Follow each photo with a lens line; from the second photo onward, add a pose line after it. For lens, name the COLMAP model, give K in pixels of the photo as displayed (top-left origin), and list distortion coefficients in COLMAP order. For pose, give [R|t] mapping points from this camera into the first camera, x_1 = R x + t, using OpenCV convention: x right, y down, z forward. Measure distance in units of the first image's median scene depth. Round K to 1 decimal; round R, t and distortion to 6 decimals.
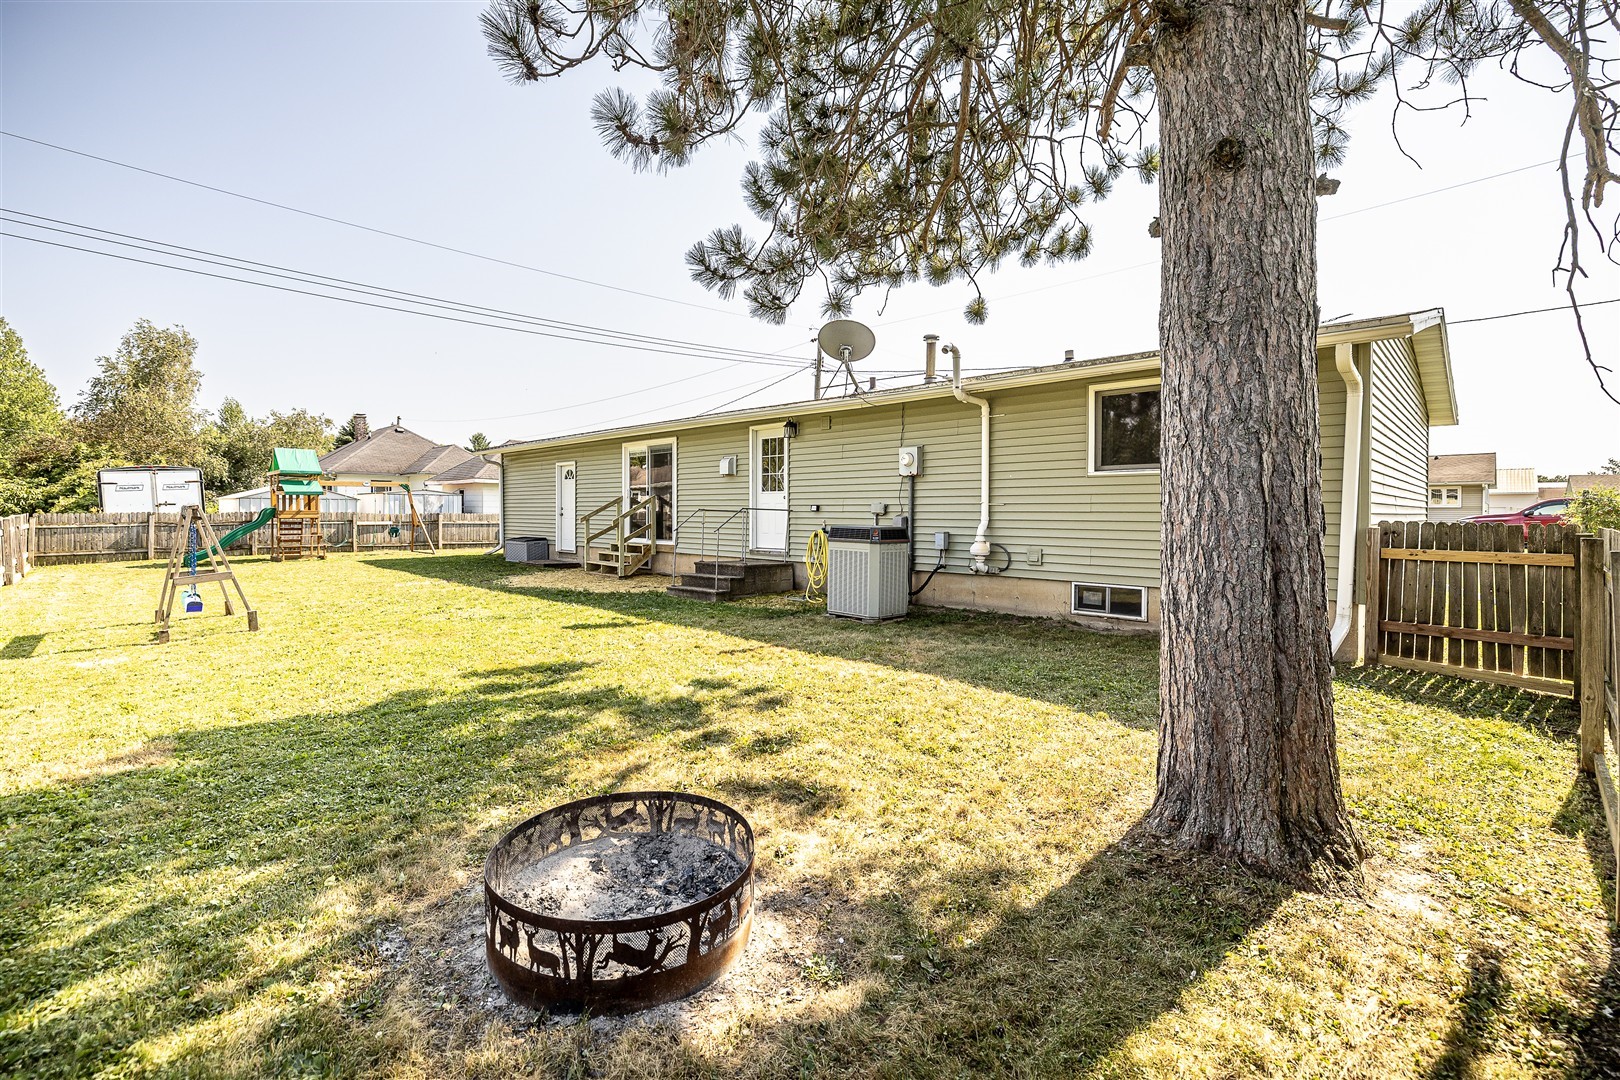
lens RADIAL K [[710.2, 0, 810.9], [0, 710.2, 514.7], [0, 0, 1]] dist [0.000044, -0.000002]
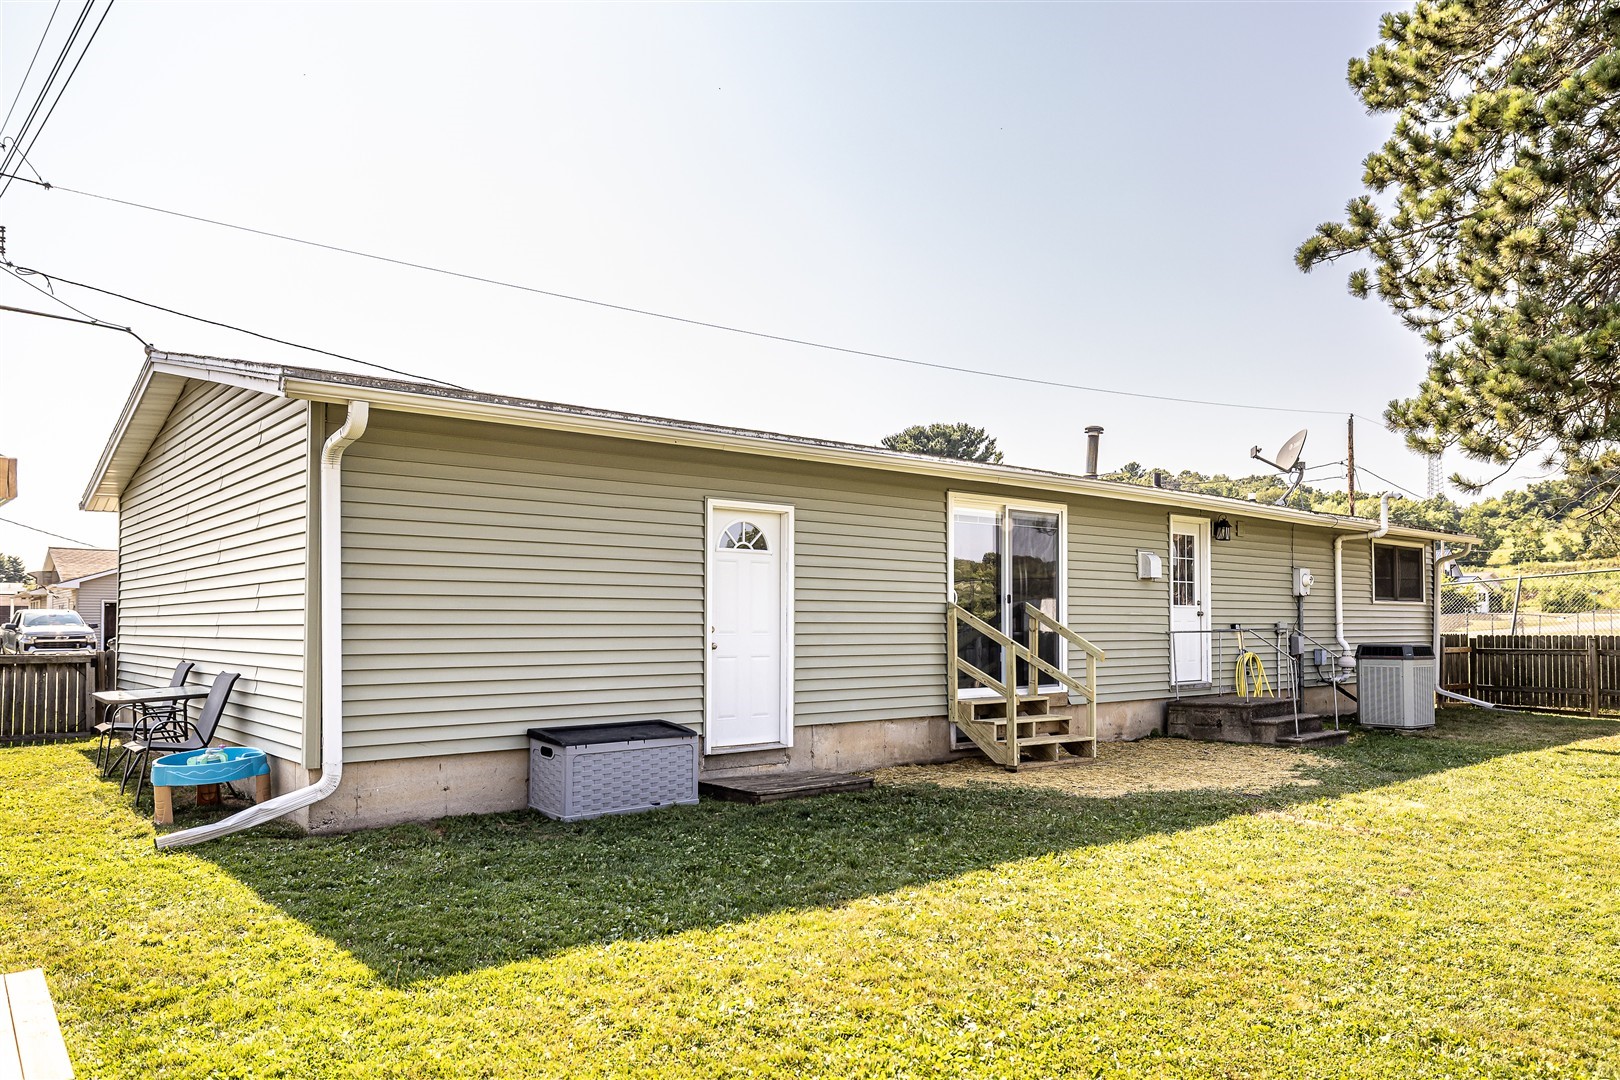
lens RADIAL K [[1121.8, 0, 810.0], [0, 1121.8, 540.0], [0, 0, 1]] dist [0.000106, -0.000006]
pose [[0.109225, 0.068050, 0.991685, -1.280122], [0.001194, 0.997644, -0.068590, -0.020562], [-0.994016, 0.008676, 0.108887, 1.262663]]
